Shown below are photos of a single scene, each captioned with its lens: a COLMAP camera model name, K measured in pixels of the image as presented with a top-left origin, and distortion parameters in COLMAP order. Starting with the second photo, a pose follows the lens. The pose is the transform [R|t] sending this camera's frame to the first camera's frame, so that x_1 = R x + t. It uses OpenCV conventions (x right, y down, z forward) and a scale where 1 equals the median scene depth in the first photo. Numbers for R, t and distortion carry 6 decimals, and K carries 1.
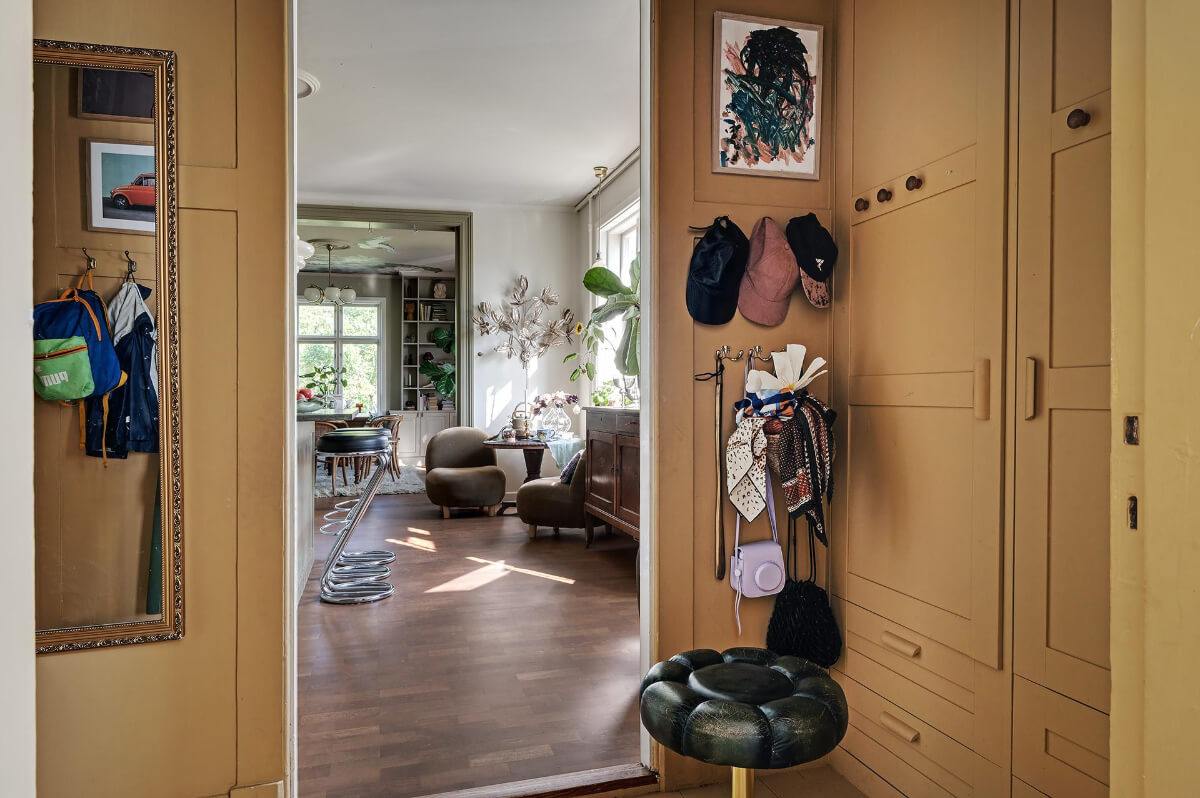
lens RADIAL K [[780.6, 0, 594.2], [0, 780.6, 397.9], [0, 0, 1]] dist [-0.008901, -0.001352]
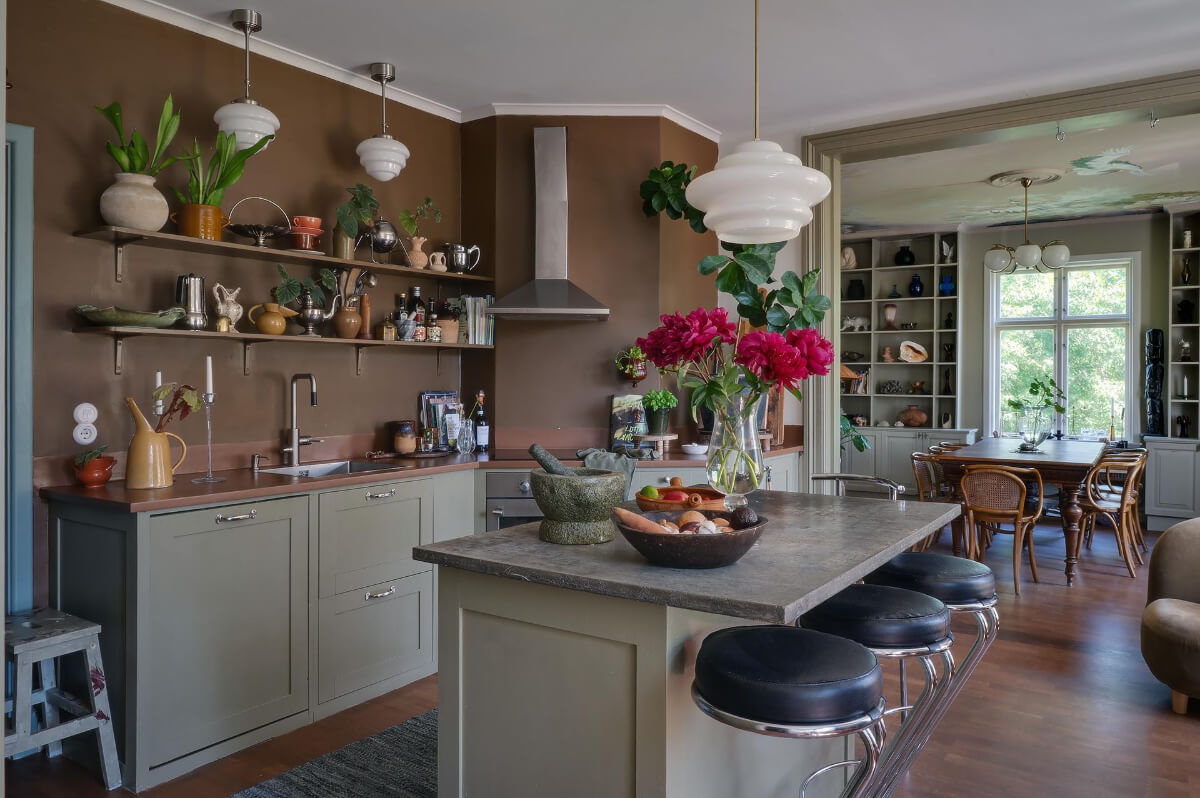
lens RADIAL K [[874.0, 0, 620.0], [0, 874.0, 369.1], [0, 0, 1]] dist [0.010375, -0.010490]
pose [[0.659920, 0.000885, -0.751336, -0.029468], [-0.004939, 0.999983, -0.003161, -0.048974], [0.751320, 0.005797, 0.659913, 0.367135]]
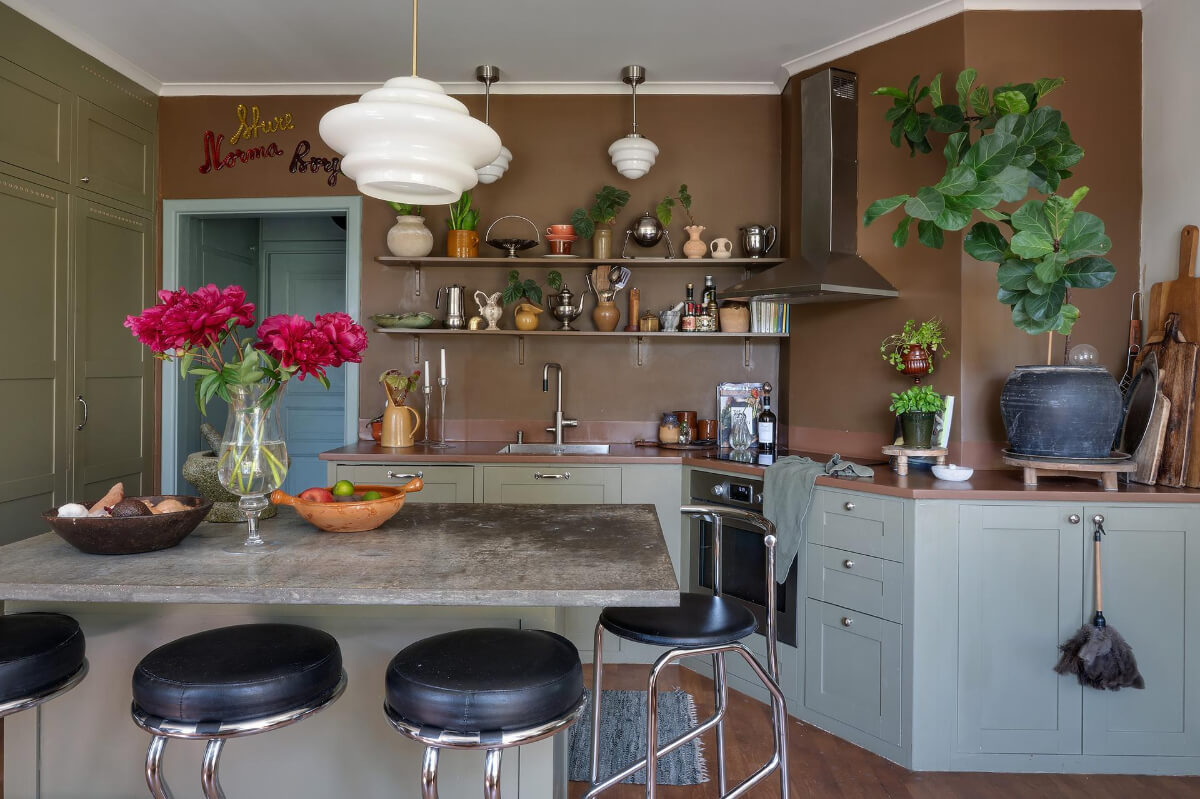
lens RADIAL K [[780.6, 0, 614.2], [0, 780.6, 368.3], [0, 0, 1]] dist [-0.008901, -0.001352]
pose [[-0.273079, 0.000487, -0.961992, -0.049262], [-0.007296, 0.999970, 0.002578, -0.045231], [0.961964, 0.007722, -0.273067, 0.765061]]
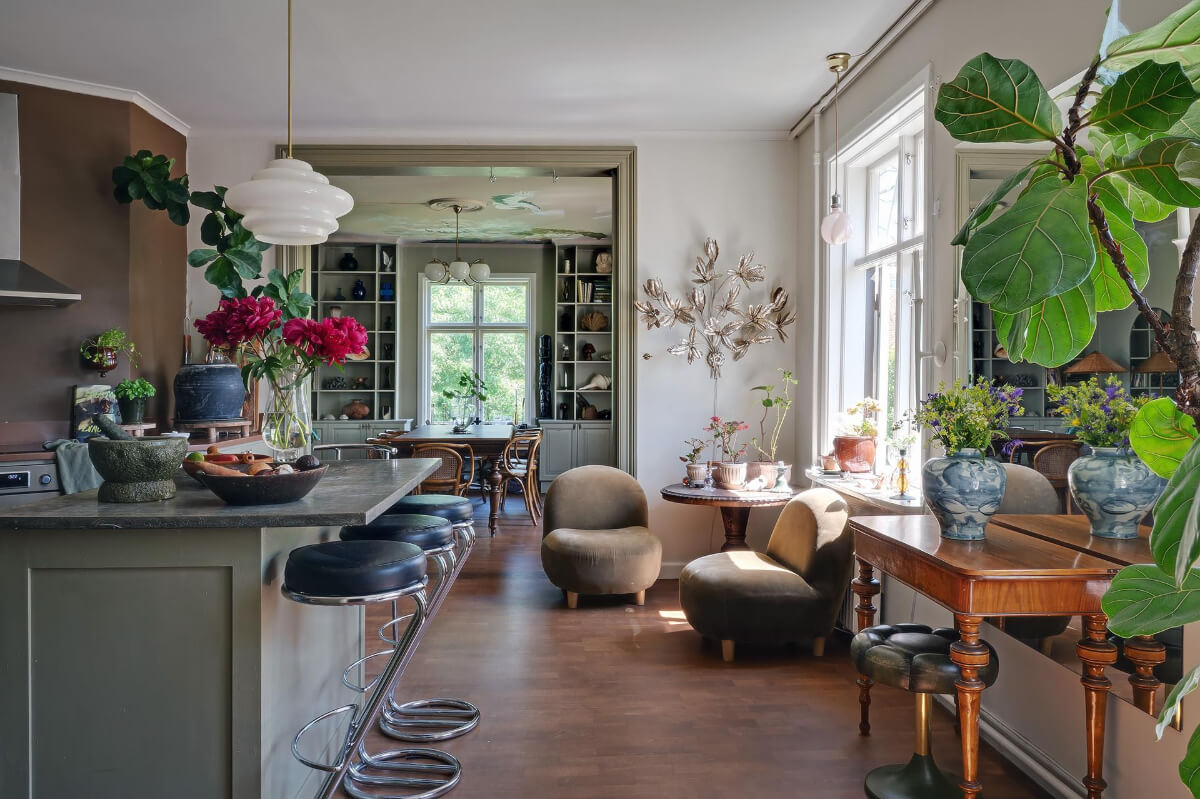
lens RADIAL K [[882.1, 0, 608.1], [0, 882.1, 389.6], [0, 0, 1]] dist [-0.009714, 0.005419]
pose [[0.977625, 0.006216, -0.210261, -0.018043], [-0.004090, 0.999936, 0.010547, -0.034853], [0.210314, -0.009451, 0.977588, 0.243120]]
